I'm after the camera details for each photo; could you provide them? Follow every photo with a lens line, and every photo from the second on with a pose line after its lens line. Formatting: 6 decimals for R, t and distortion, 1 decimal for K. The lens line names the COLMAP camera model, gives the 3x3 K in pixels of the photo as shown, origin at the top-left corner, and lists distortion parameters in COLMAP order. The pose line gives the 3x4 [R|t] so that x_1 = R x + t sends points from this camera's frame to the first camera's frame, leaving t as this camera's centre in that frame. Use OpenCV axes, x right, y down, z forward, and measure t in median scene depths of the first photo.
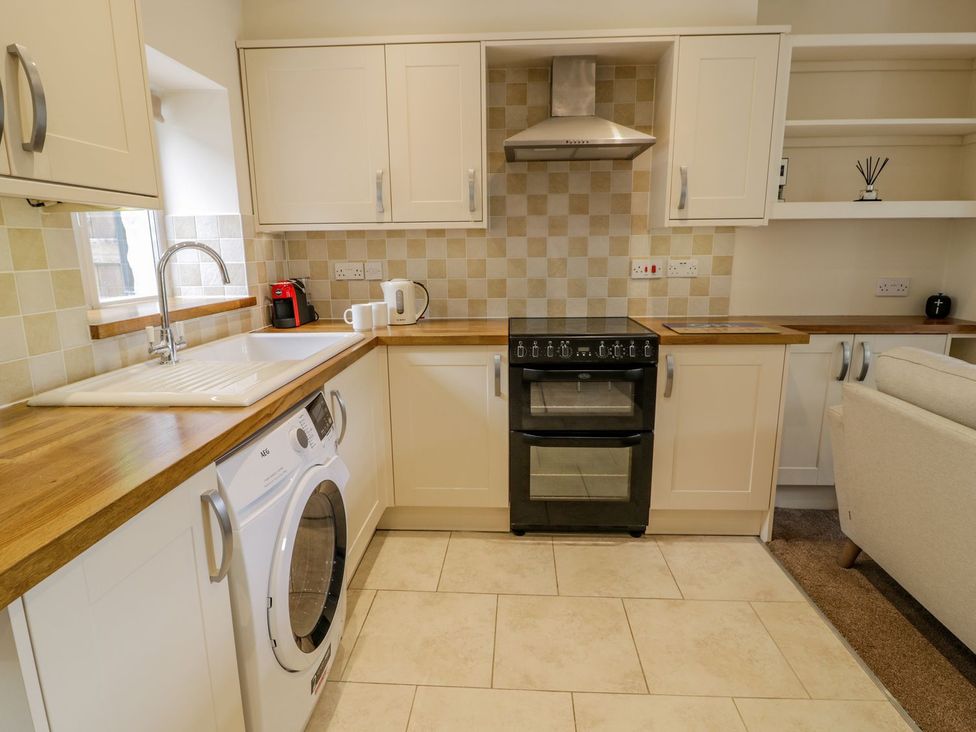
lens RADIAL K [[556.0, 0, 484.9], [0, 556.0, 363.8], [0, 0, 1]] dist [-0.004666, -0.004639]
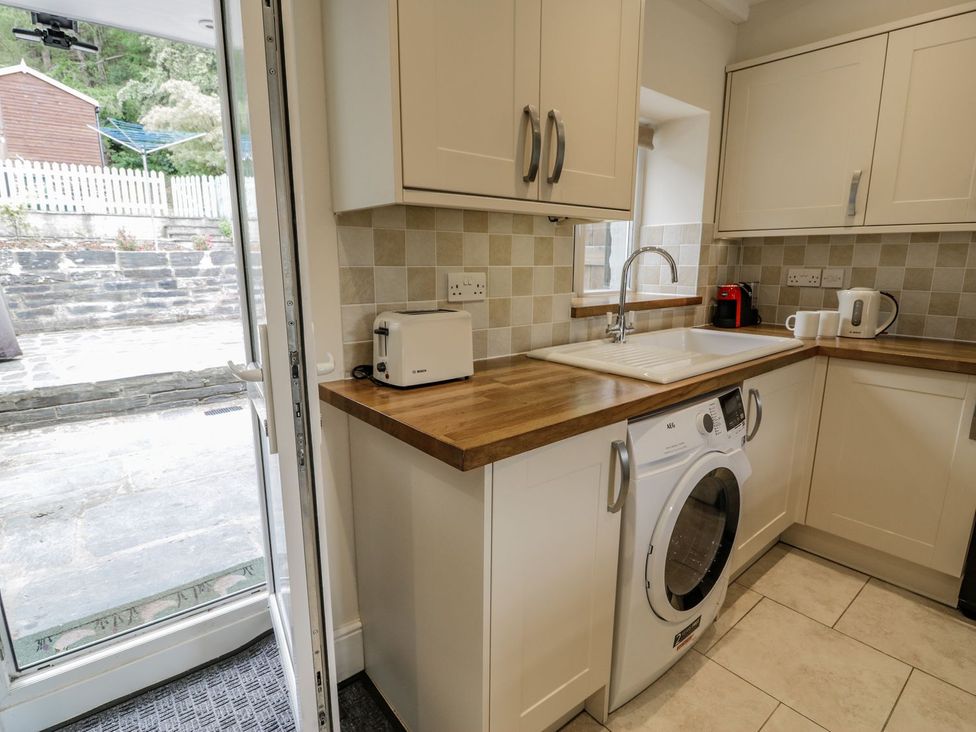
lens RADIAL K [[507.7, 0, 482.4], [0, 507.7, 366.1], [0, 0, 1]] dist [-0.001128, -0.012333]
pose [[0.679943, 0.161597, -0.715237, 0.041003], [-0.155681, 0.984991, 0.074545, 0.010000], [0.716548, 0.060662, 0.694895, -0.017663]]
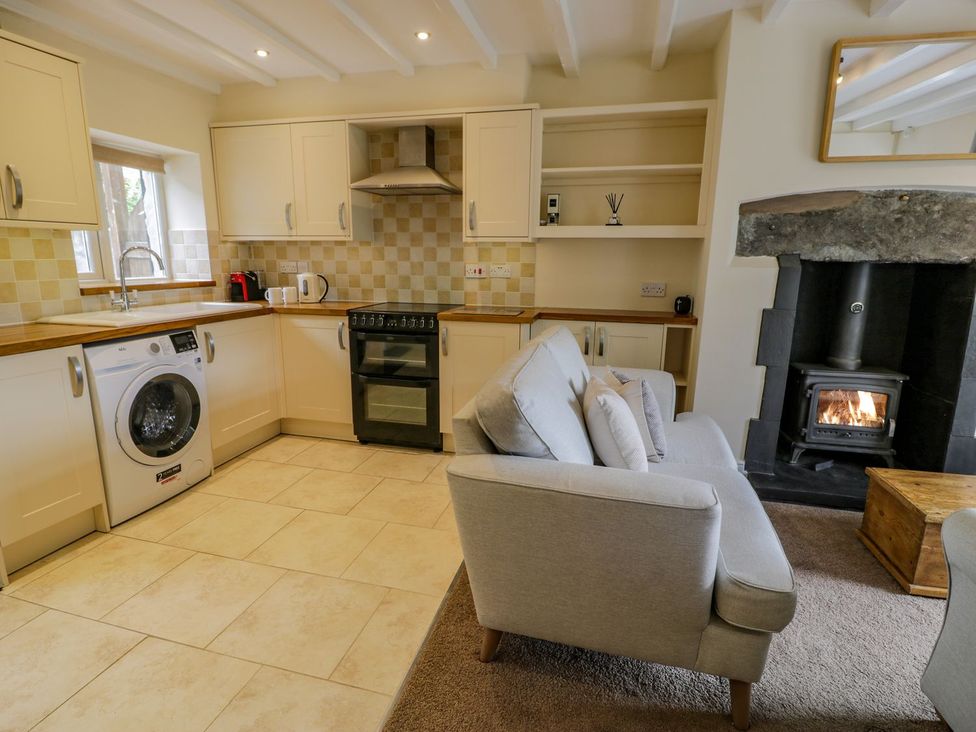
lens RADIAL K [[507.7, 0, 486.0], [0, 507.7, 363.7], [0, 0, 1]] dist [-0.001128, -0.012333]
pose [[0.980896, 0.061895, -0.184424, 0.680313], [-0.060785, 0.998083, 0.011667, 0.057845], [0.184792, -0.000234, 0.982778, -0.319154]]
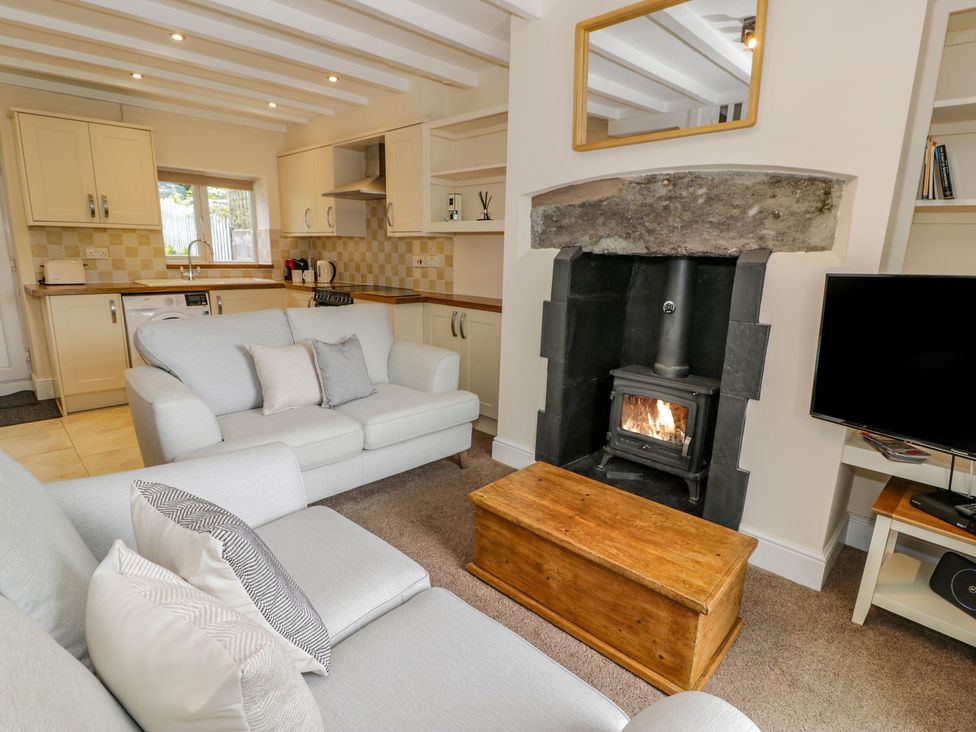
lens RADIAL K [[507.7, 0, 487.6], [0, 507.7, 365.4], [0, 0, 1]] dist [-0.001128, -0.012333]
pose [[0.753461, 0.173776, -0.634113, 1.759524], [-0.164792, 0.983568, 0.073736, -0.010862], [0.636507, 0.048940, 0.769717, -0.037552]]
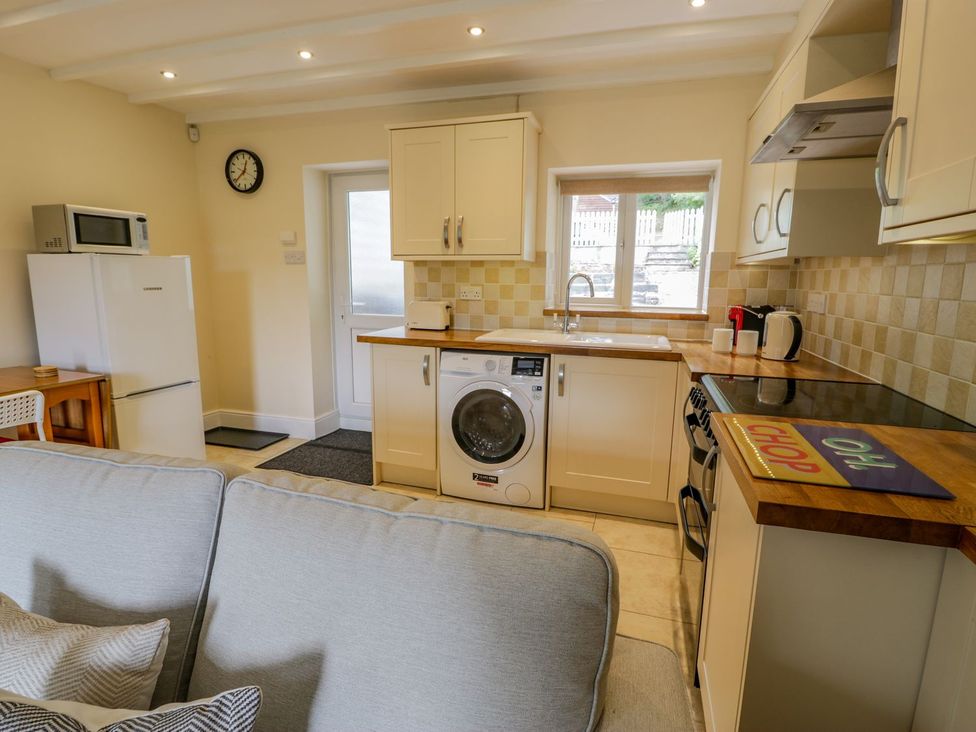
lens RADIAL K [[507.7, 0, 482.7], [0, 507.7, 367.2], [0, 0, 1]] dist [-0.001128, -0.012333]
pose [[-0.249504, 0.177641, -0.951941, 0.918446], [-0.201568, 0.951972, 0.230478, -0.179936], [0.947163, 0.249386, -0.201714, 0.812647]]
